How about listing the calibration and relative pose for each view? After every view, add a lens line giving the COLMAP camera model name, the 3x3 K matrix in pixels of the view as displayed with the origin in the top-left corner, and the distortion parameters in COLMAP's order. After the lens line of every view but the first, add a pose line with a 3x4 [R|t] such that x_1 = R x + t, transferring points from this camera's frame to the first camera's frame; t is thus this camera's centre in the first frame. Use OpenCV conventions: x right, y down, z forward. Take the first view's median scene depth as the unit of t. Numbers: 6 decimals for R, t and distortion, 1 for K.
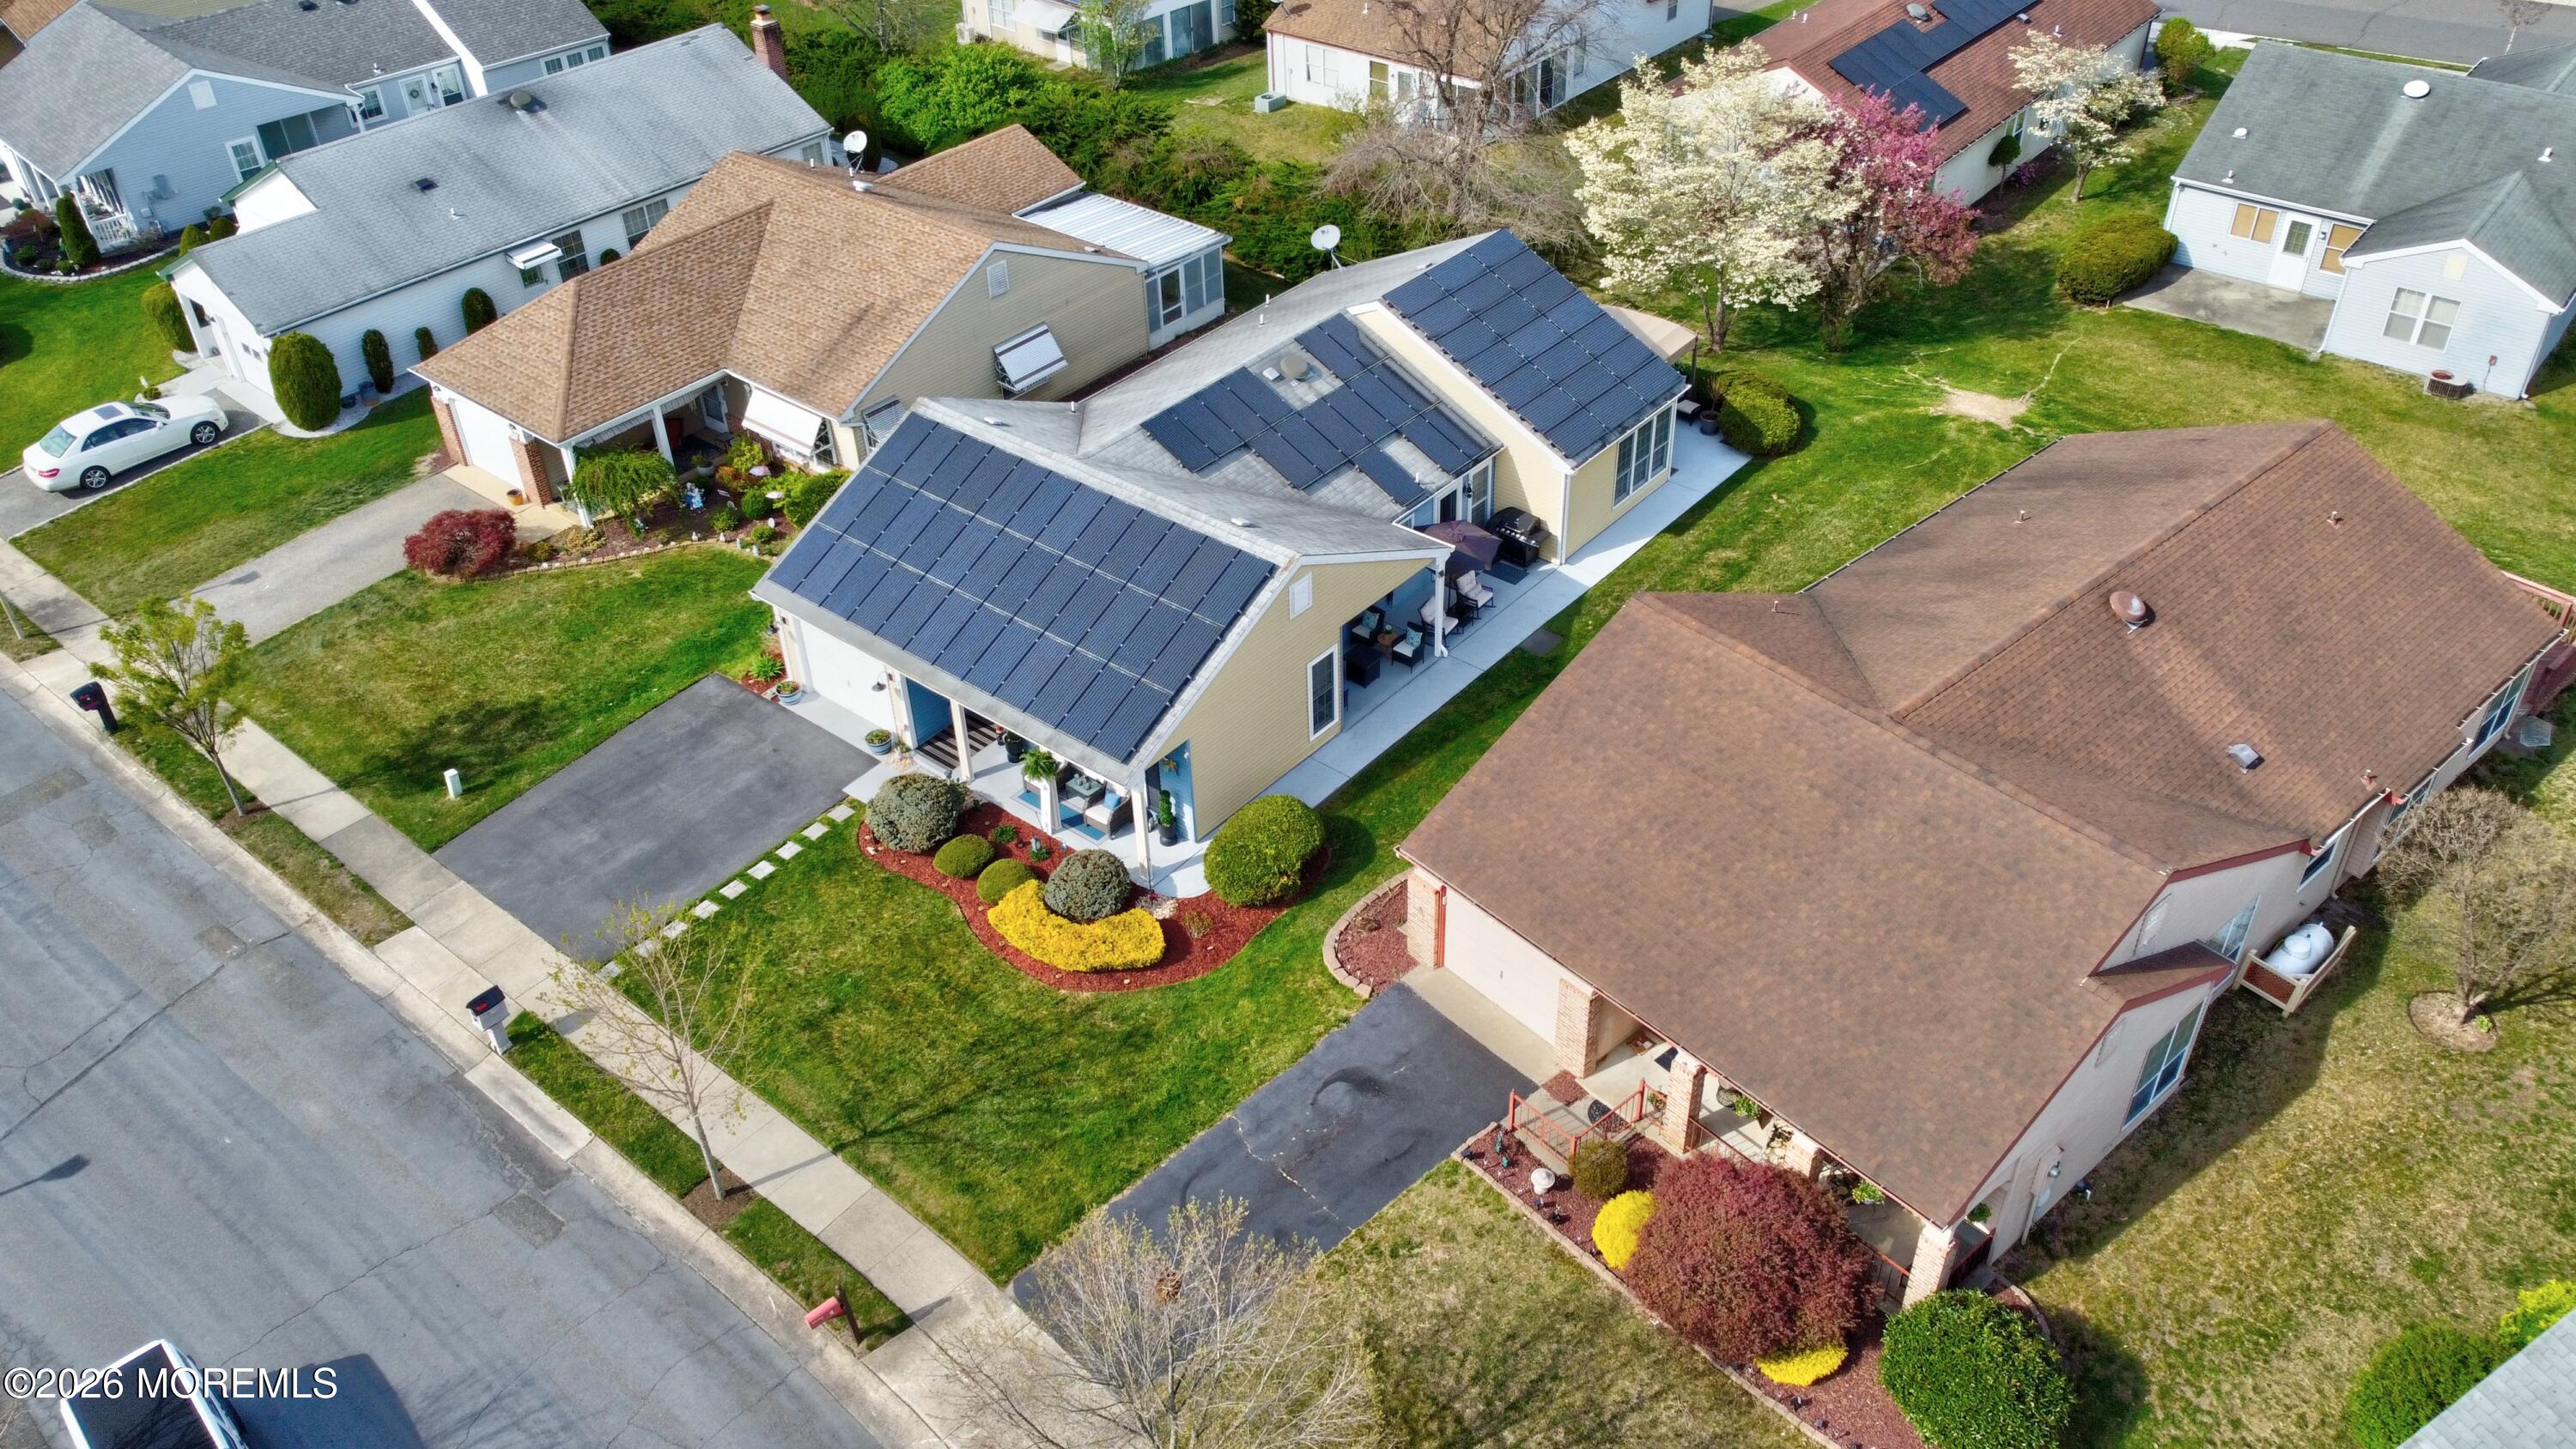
lens RADIAL K [[1963.6, 0, 1280.0], [0, 1963.6, 721.3], [0, 0, 1]] dist [0.001926, -0.007009]
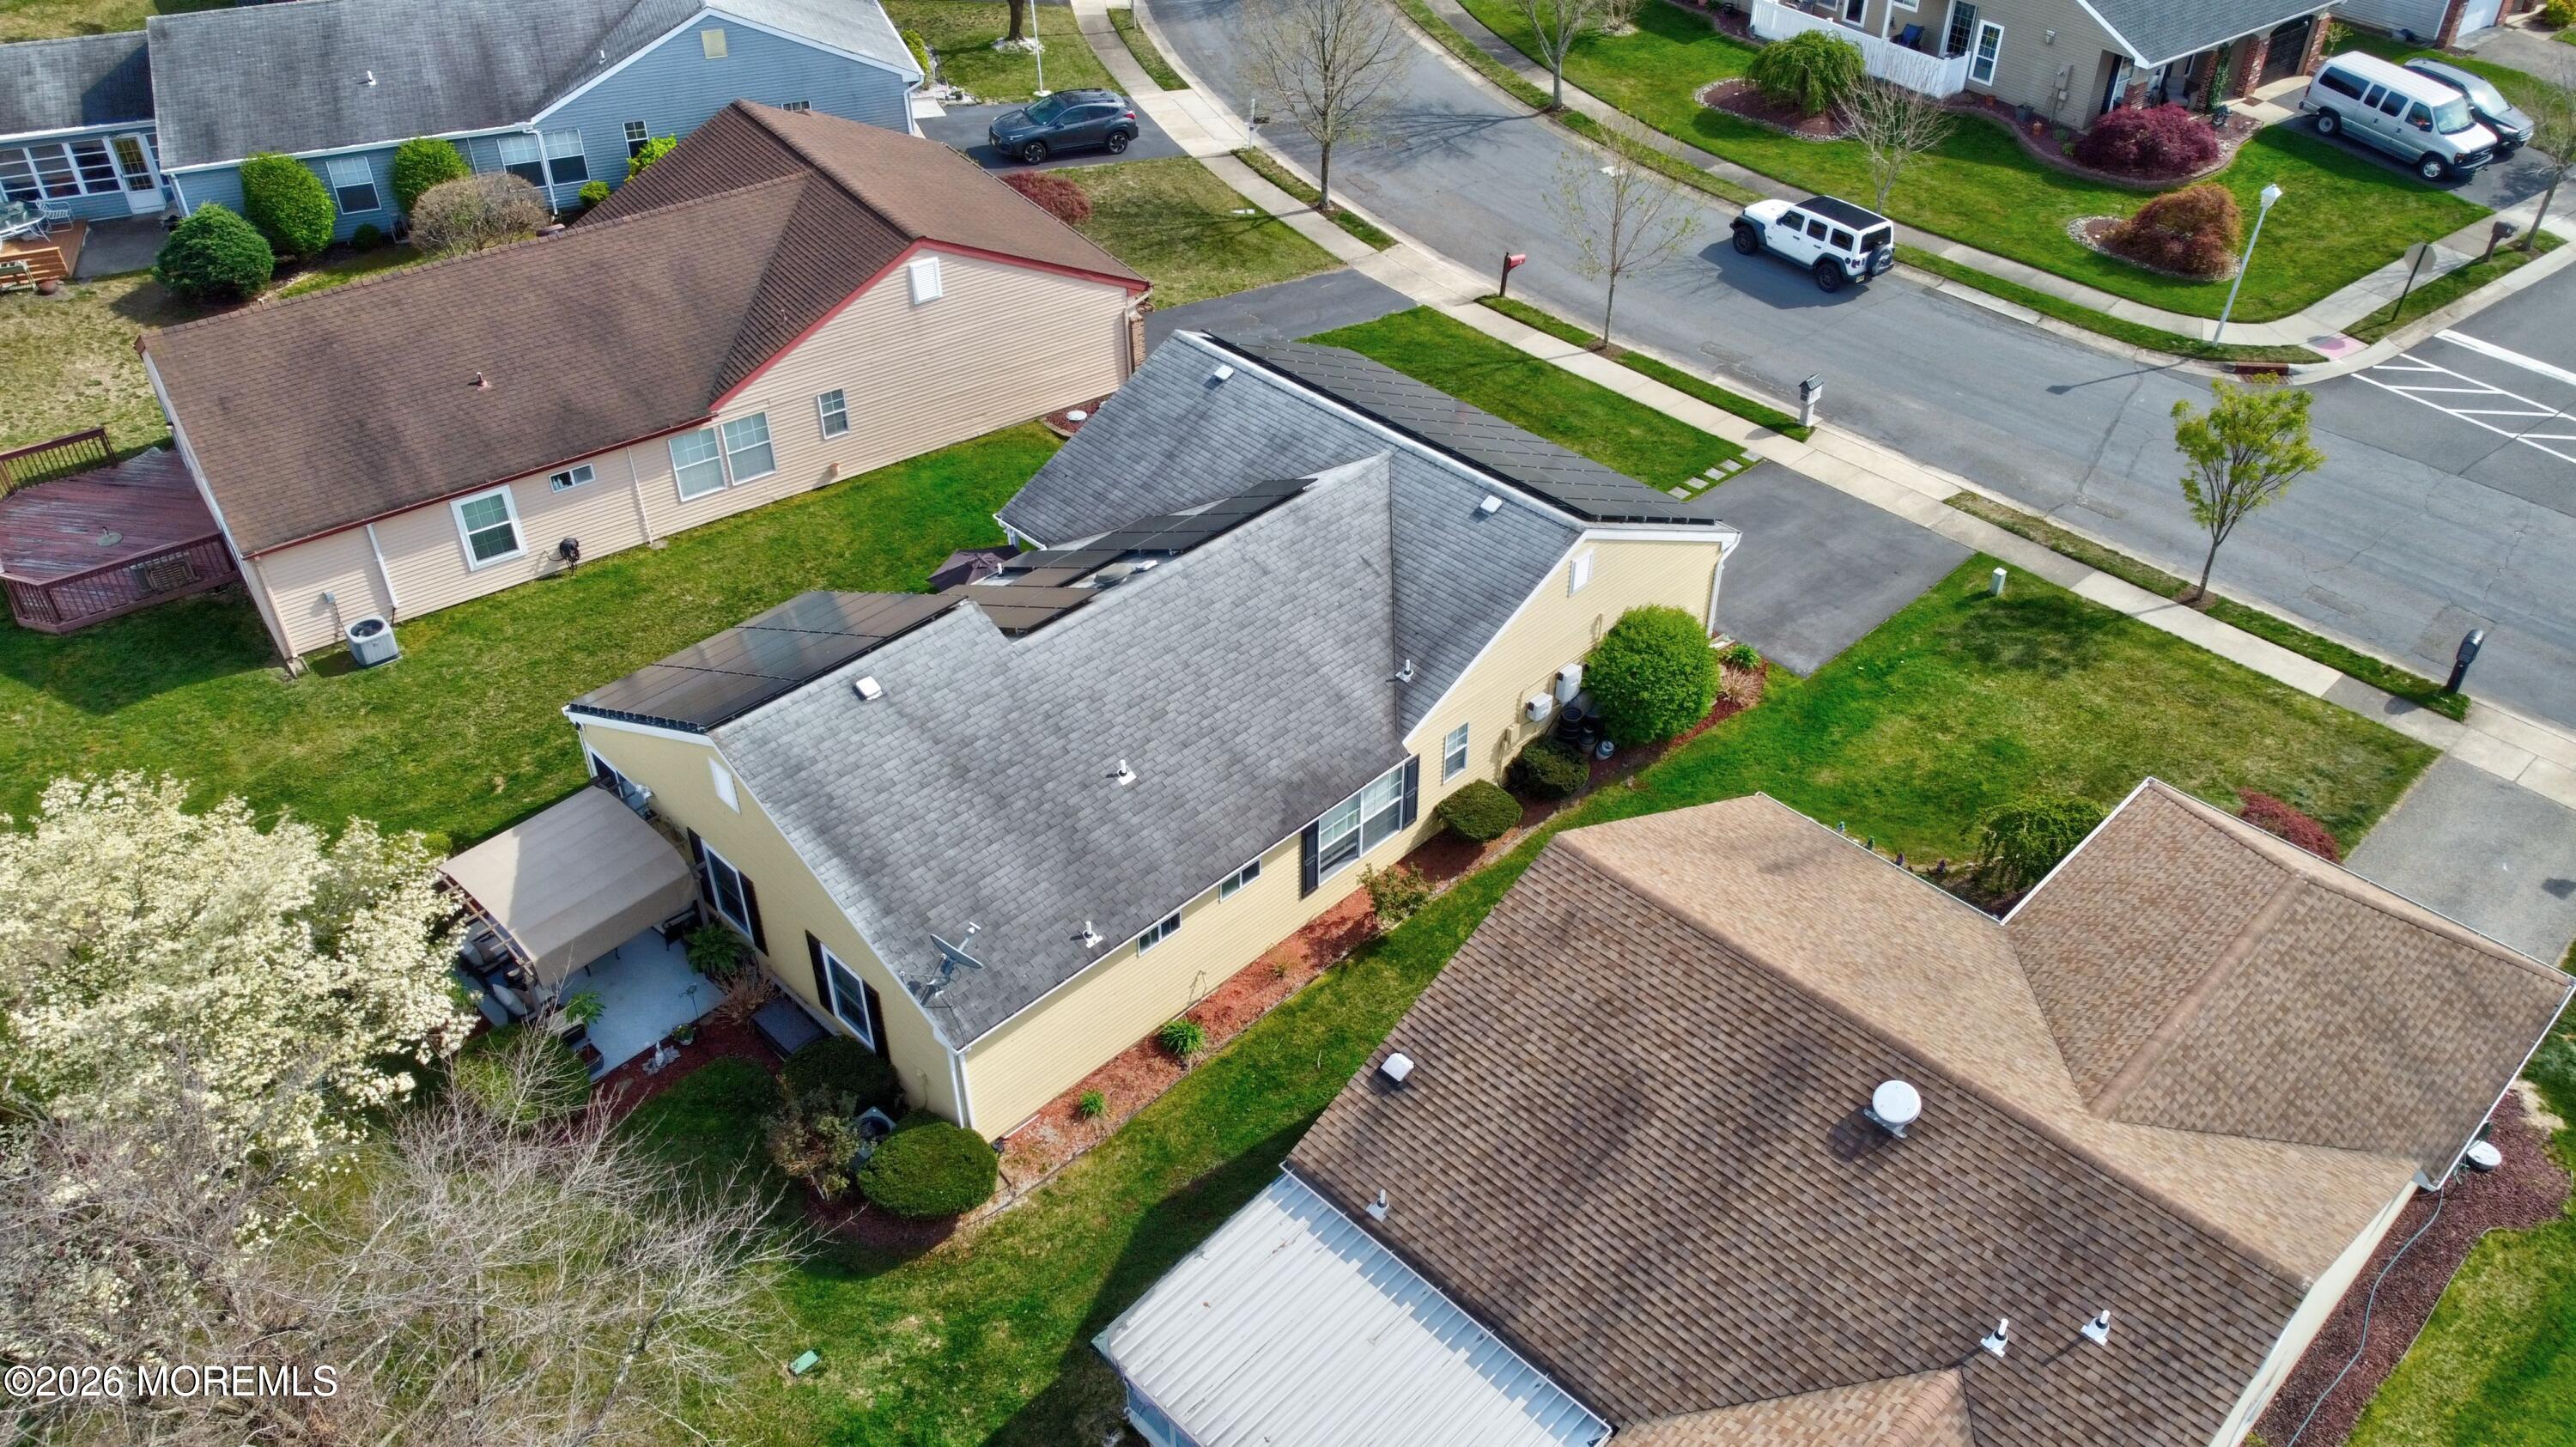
lens RADIAL K [[1964.6, 0, 1282.5], [0, 1964.6, 723.7], [0, 0, 1]] dist [0.003301, -0.005360]
pose [[-0.994886, -0.031111, 0.096094, -0.134392], [0.084251, 0.269146, 0.959407, -0.896892], [-0.055712, 0.962597, -0.265149, 1.256454]]
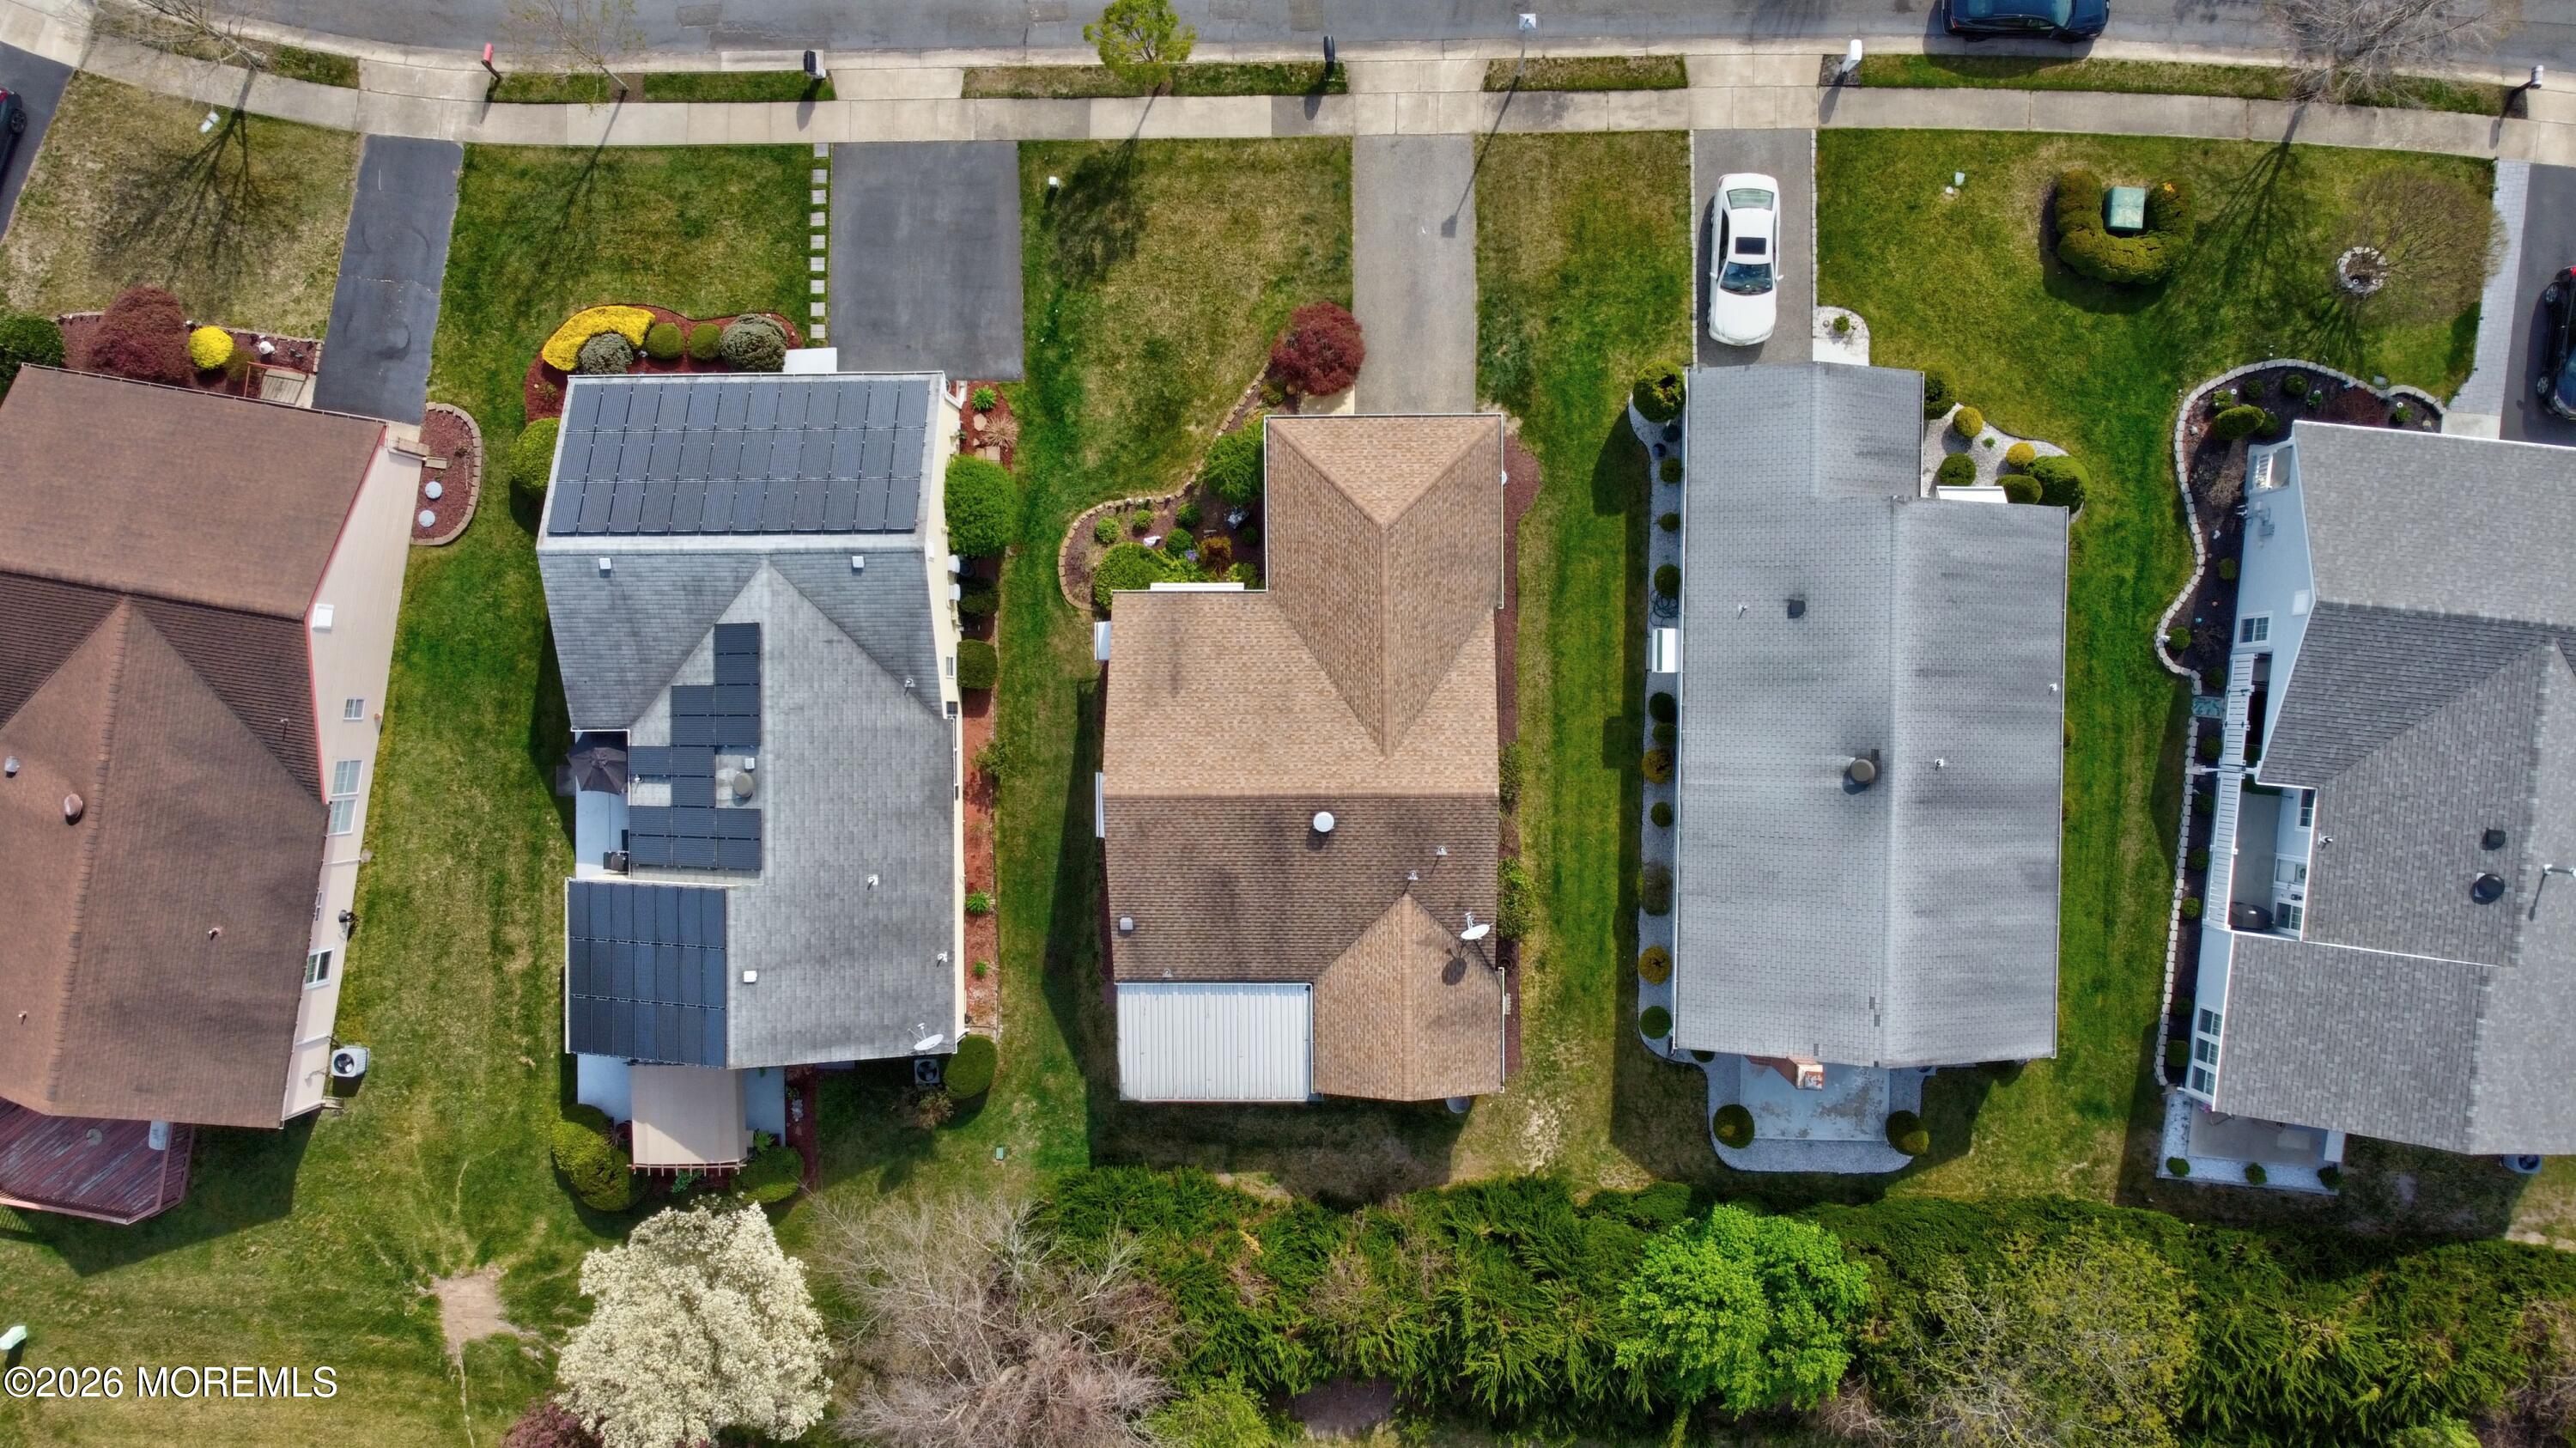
lens RADIAL K [[1954.0, 0, 1289.7], [0, 1954.0, 729.6], [0, 0, 1]] dist [0.001535, -0.006877]
pose [[-0.760823, 0.645775, 0.064215, -0.353160], [-0.338050, -0.478841, 0.810206, -1.267861], [0.553959, 0.594715, 0.582617, 0.457634]]
